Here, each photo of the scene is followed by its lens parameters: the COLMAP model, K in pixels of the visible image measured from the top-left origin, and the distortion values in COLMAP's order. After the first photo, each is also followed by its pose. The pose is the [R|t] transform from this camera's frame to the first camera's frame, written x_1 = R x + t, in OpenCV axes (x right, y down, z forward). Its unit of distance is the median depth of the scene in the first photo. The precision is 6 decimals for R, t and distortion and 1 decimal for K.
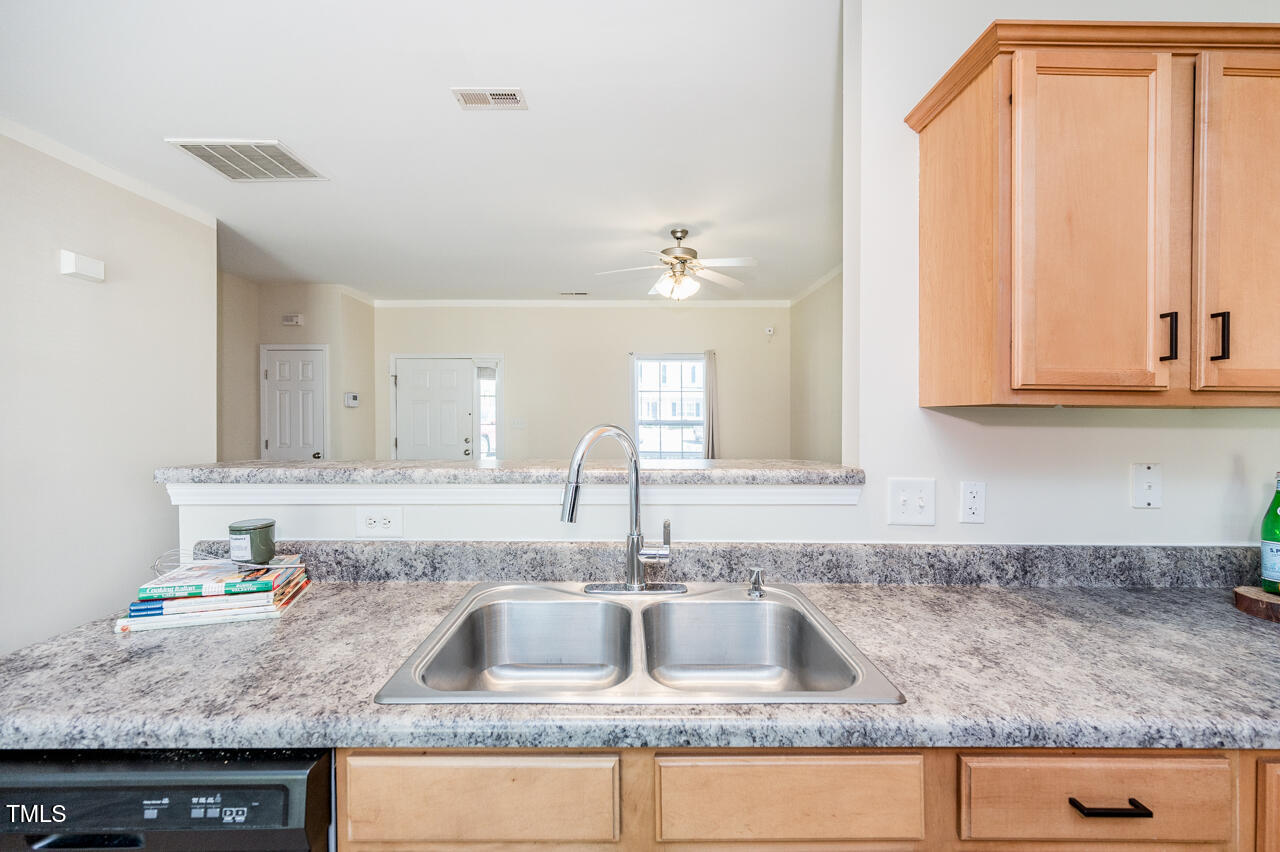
lens RADIAL K [[505.3, 0, 635.3], [0, 505.3, 419.9], [0, 0, 1]] dist [0.000280, -0.000114]
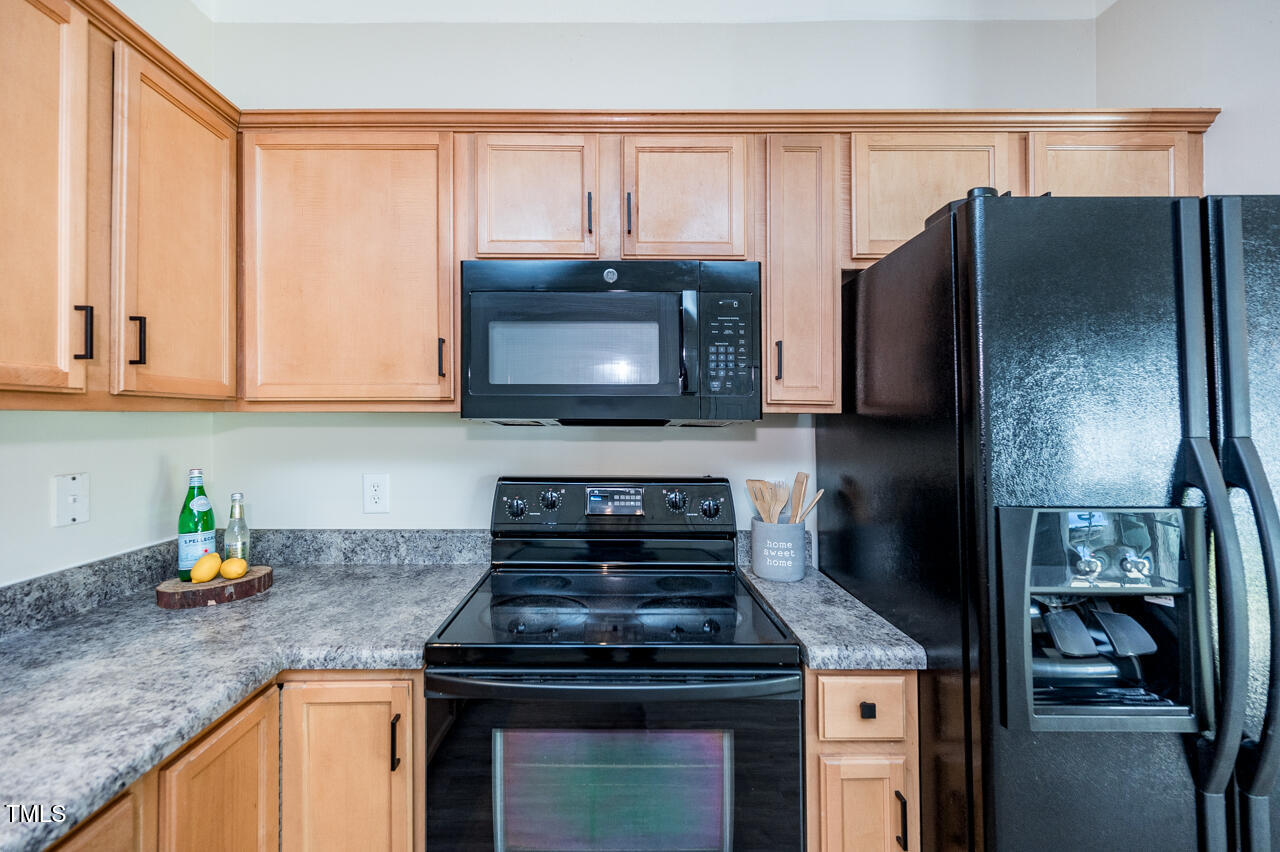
lens RADIAL K [[511.5, 0, 610.4], [0, 511.5, 416.2], [0, 0, 1]] dist [-0.000106, 0.000849]
pose [[0.003605, -0.004033, 0.999985, 0.141702], [0.003980, 0.999984, 0.004019, -0.016068], [-0.999986, 0.003965, 0.003621, 0.066158]]
